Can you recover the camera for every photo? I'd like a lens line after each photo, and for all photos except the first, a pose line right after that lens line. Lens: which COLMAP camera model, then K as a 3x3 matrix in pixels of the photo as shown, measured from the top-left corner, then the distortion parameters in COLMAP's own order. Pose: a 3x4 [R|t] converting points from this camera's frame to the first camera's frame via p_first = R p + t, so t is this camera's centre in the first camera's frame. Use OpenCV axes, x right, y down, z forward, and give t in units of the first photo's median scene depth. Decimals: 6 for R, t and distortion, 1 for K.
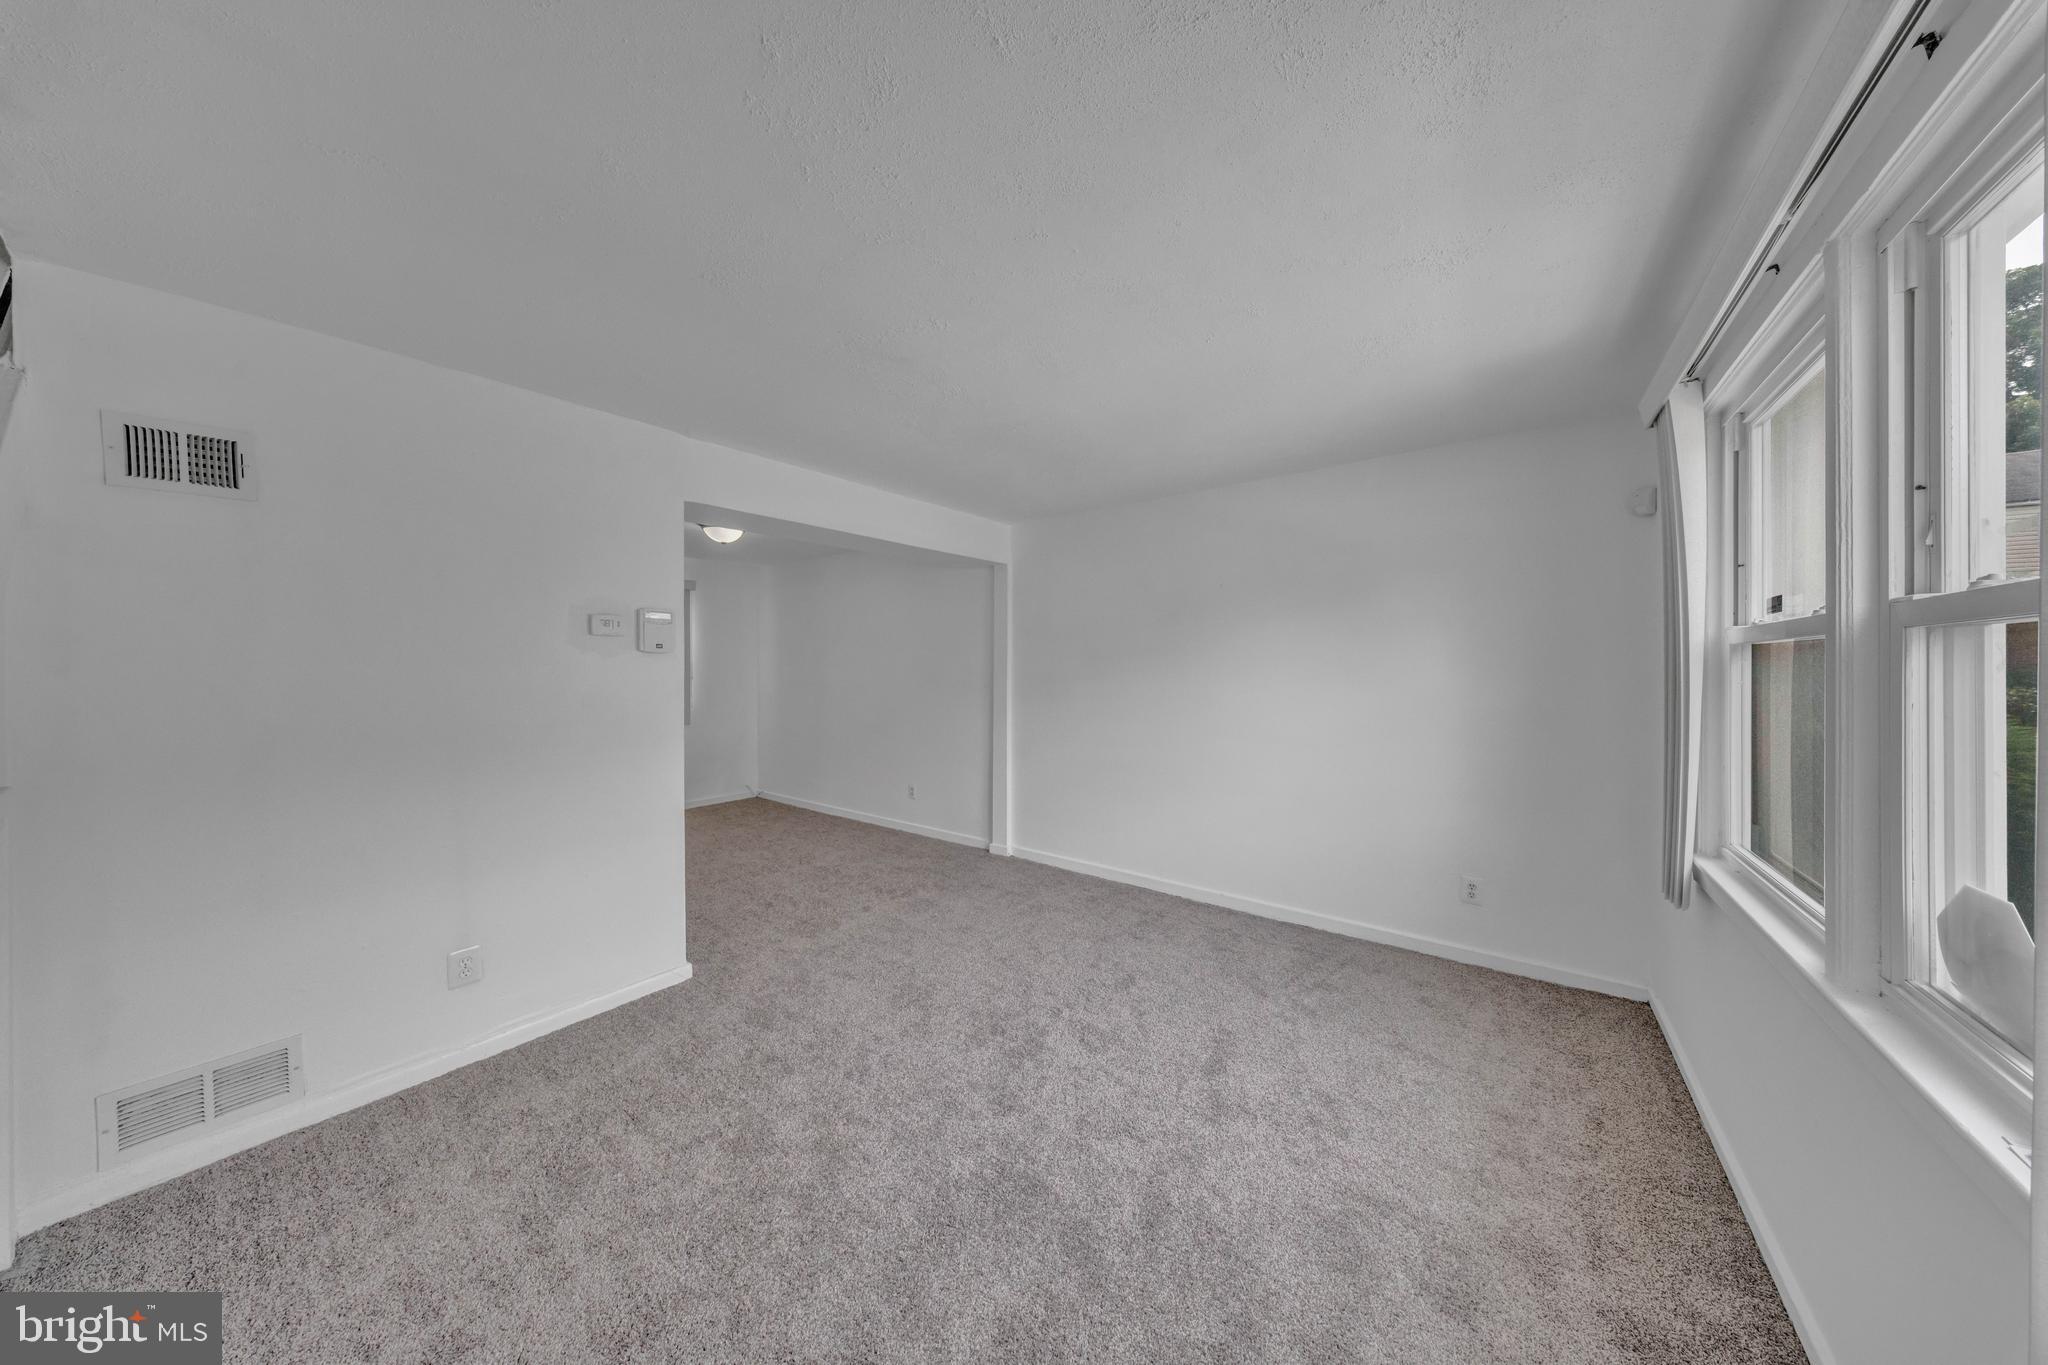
lens RADIAL K [[624.5, 0, 1041.9], [0, 624.5, 672.7], [0, 0, 1]] dist [0.001179, -0.004235]
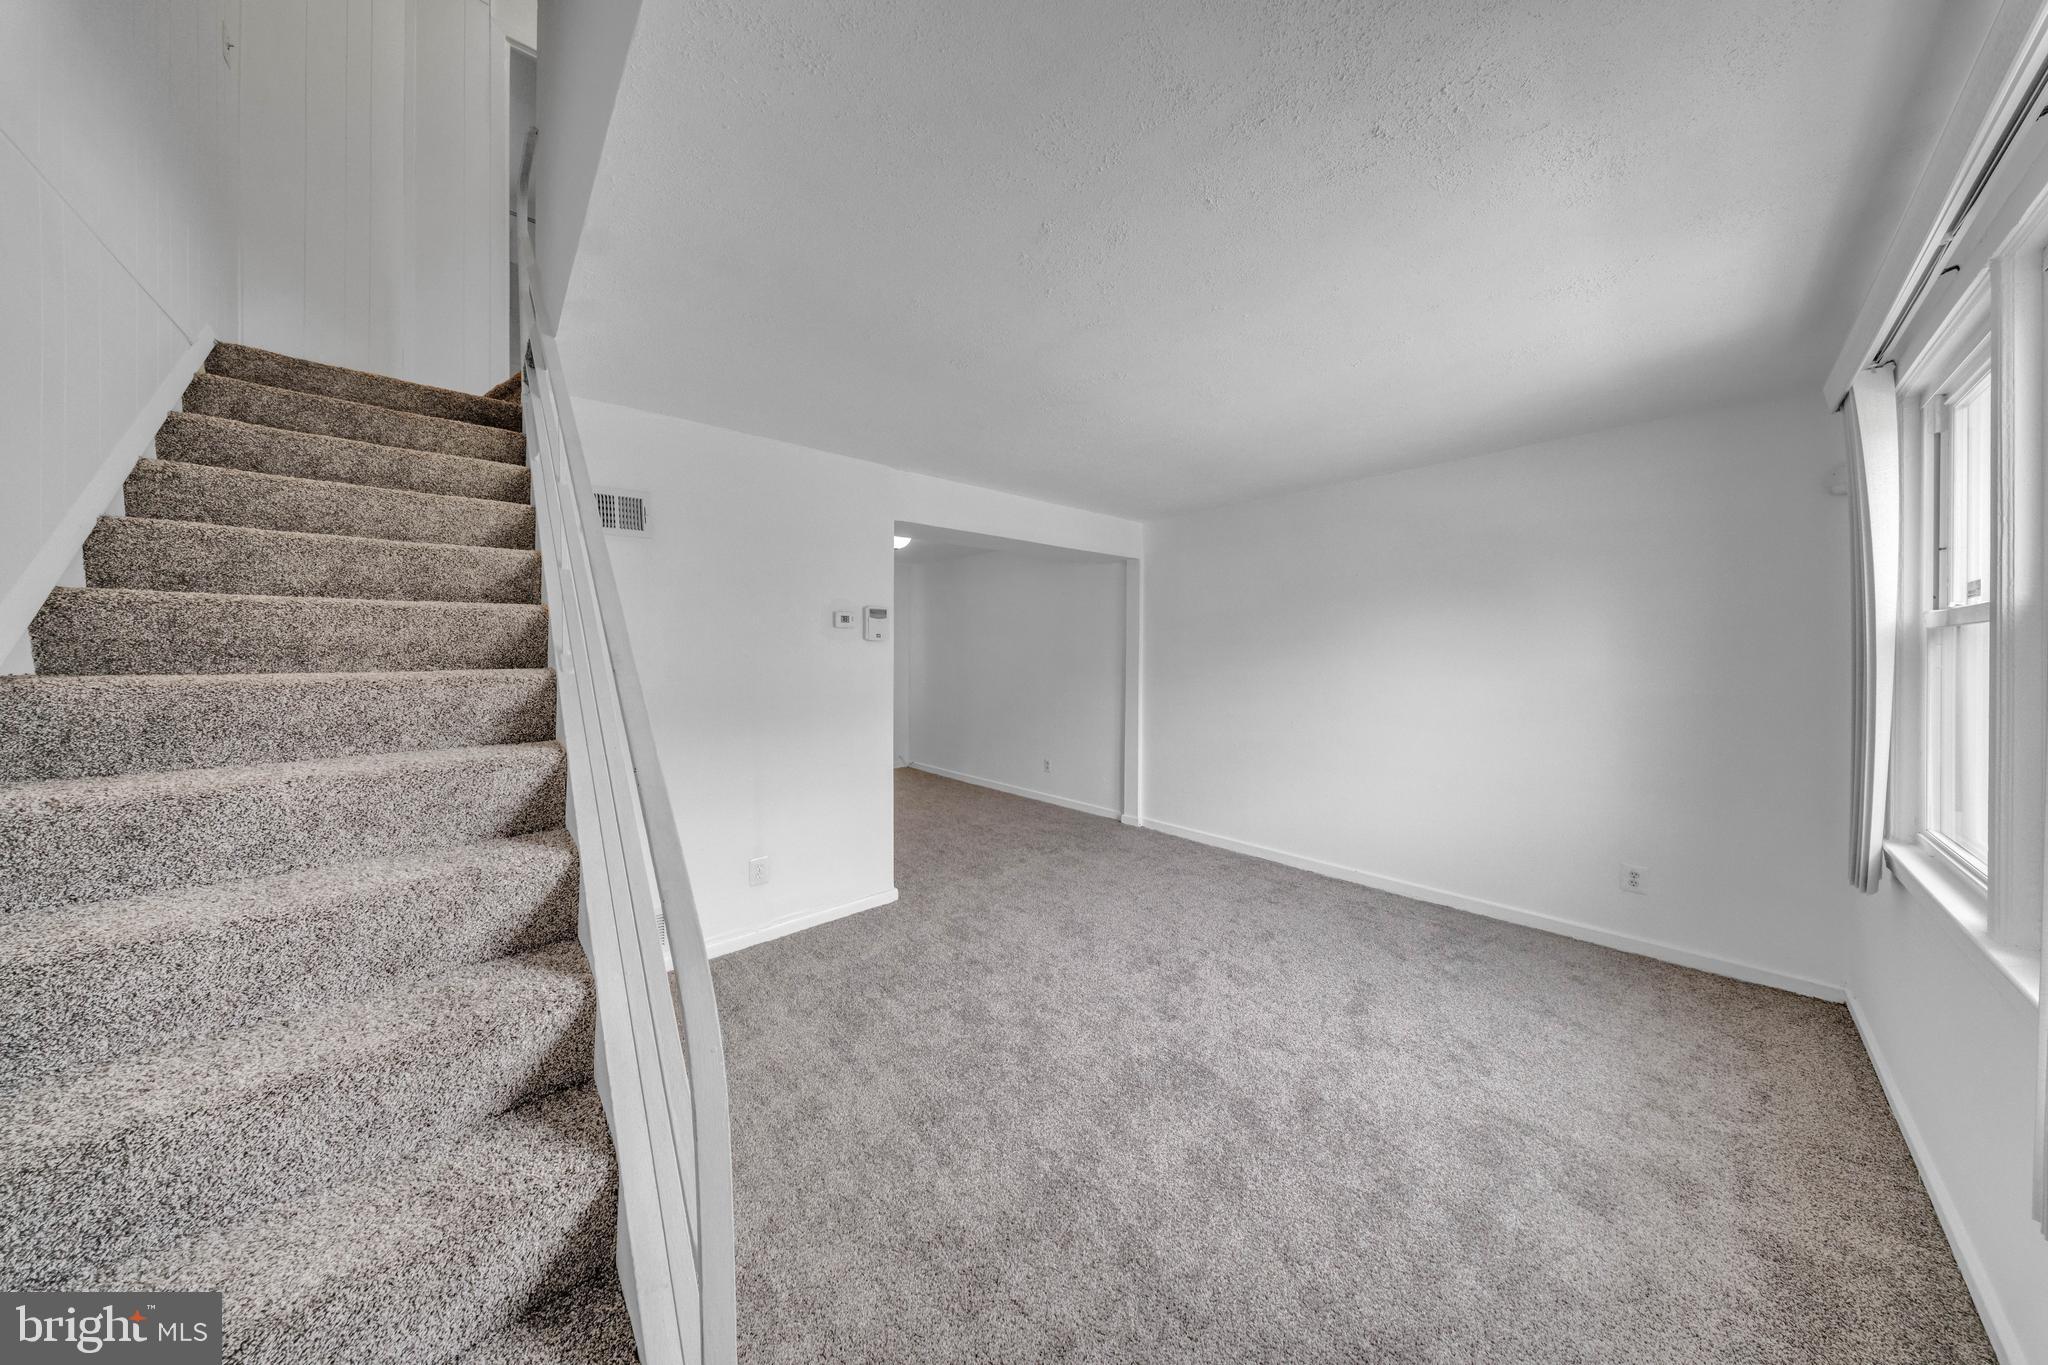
lens RADIAL K [[619.8, 0, 1014.4], [0, 619.8, 658.8], [0, 0, 1]] dist [0.000135, -0.002579]
pose [[0.978972, 0.003858, -0.203956, -0.098270], [-0.004008, 0.999992, -0.000322, 0.004712], [0.203953, 0.001133, 0.978980, -0.211583]]
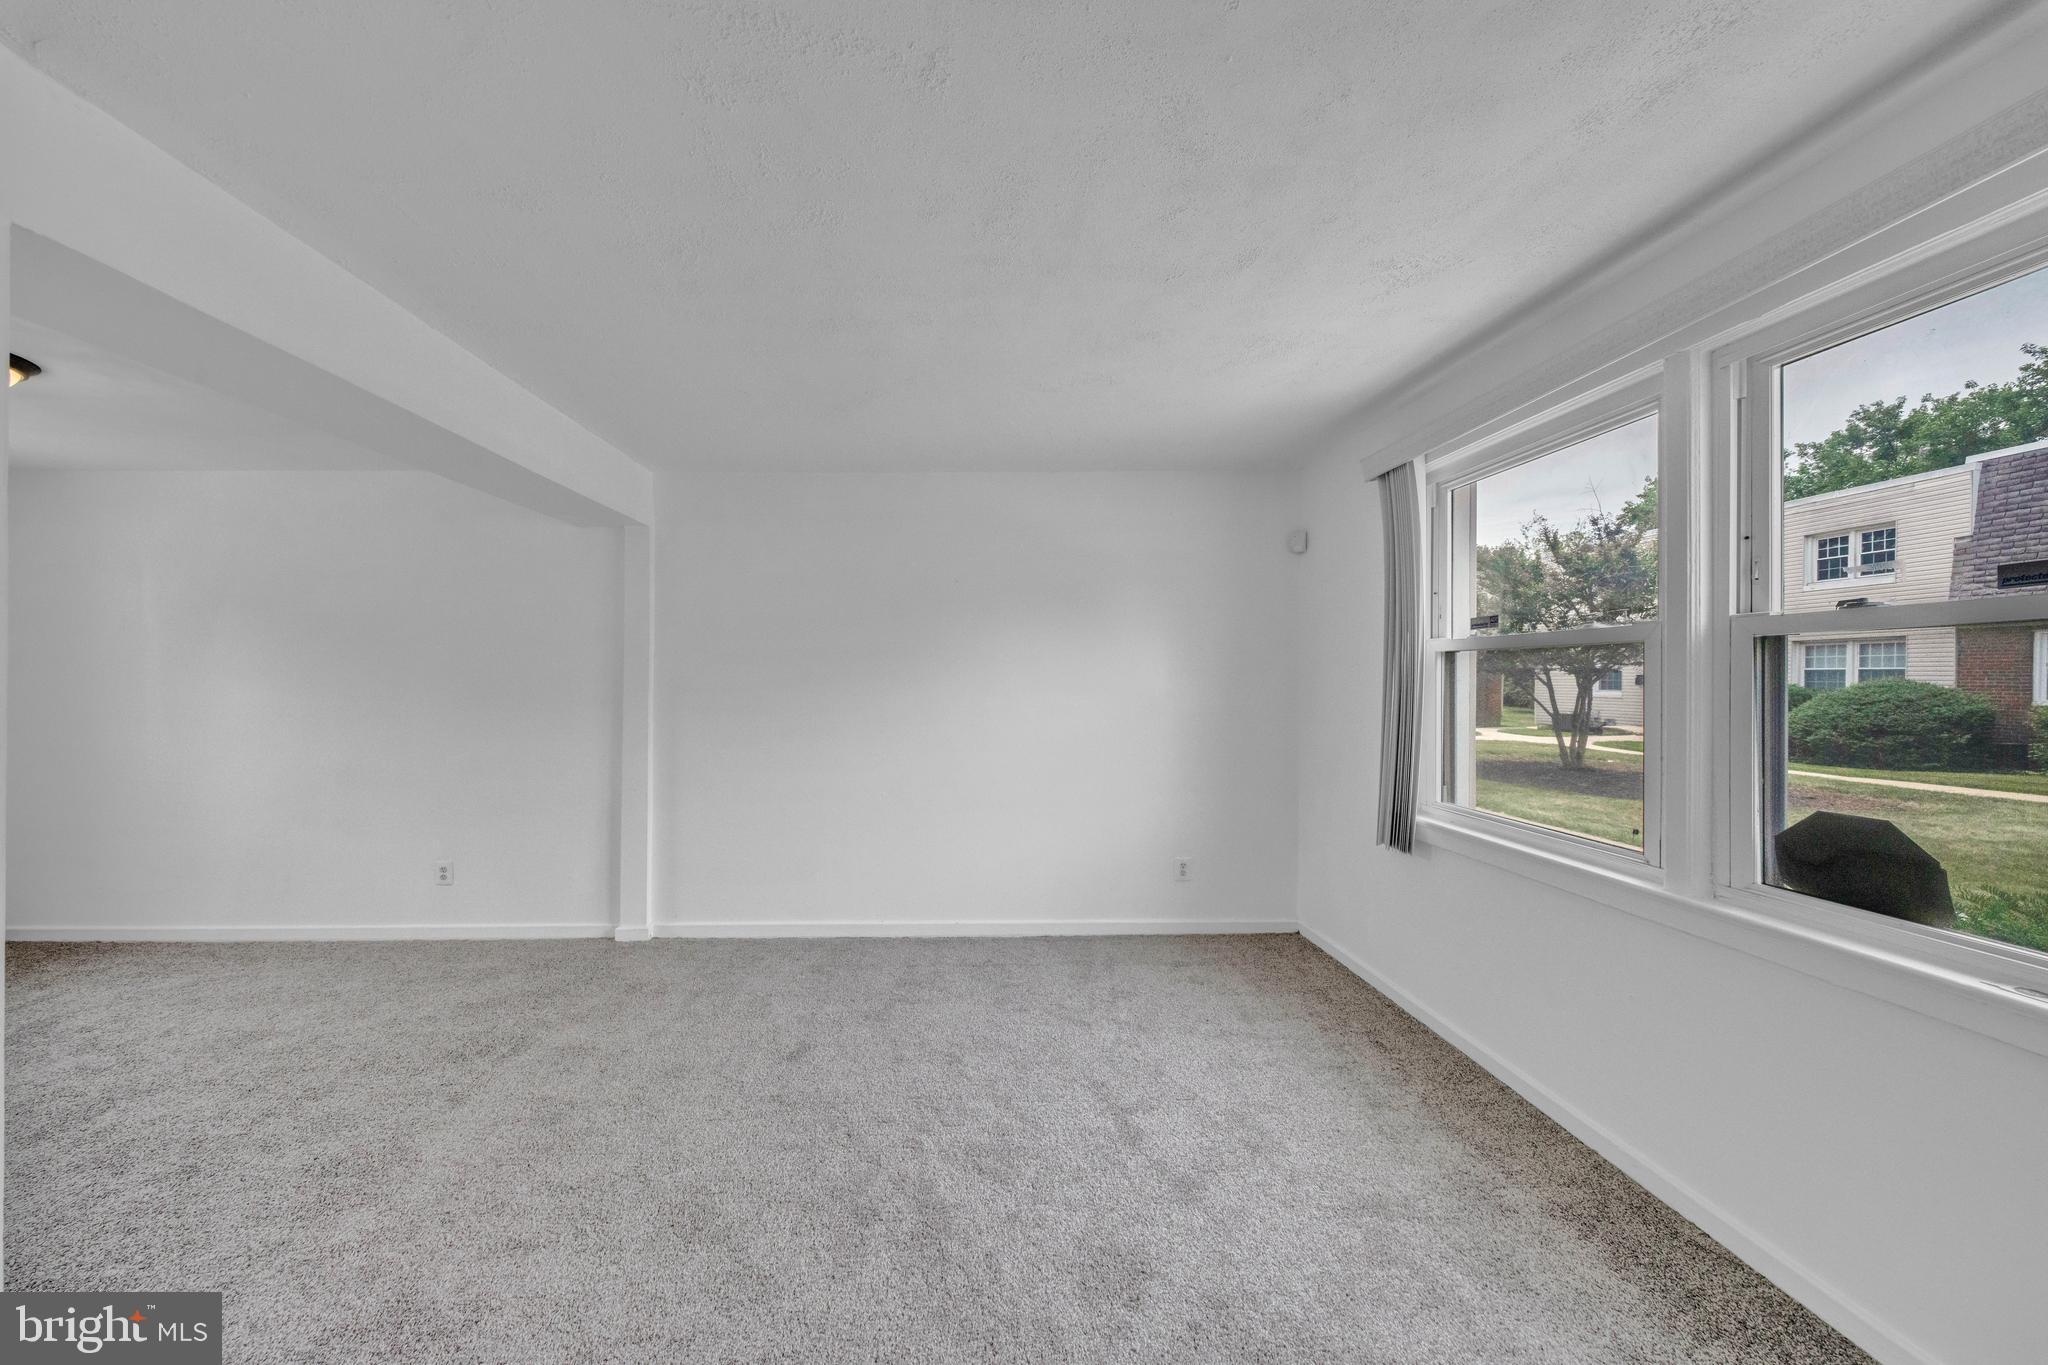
lens RADIAL K [[640.1, 0, 962.6], [0, 640.1, 676.7], [0, 0, 1]] dist [0.000076, -0.000047]
pose [[0.790646, -0.002472, 0.612268, -0.434640], [0.005080, 0.999984, -0.002524, 0.002927], [-0.612252, 0.005106, 0.790646, 0.426217]]
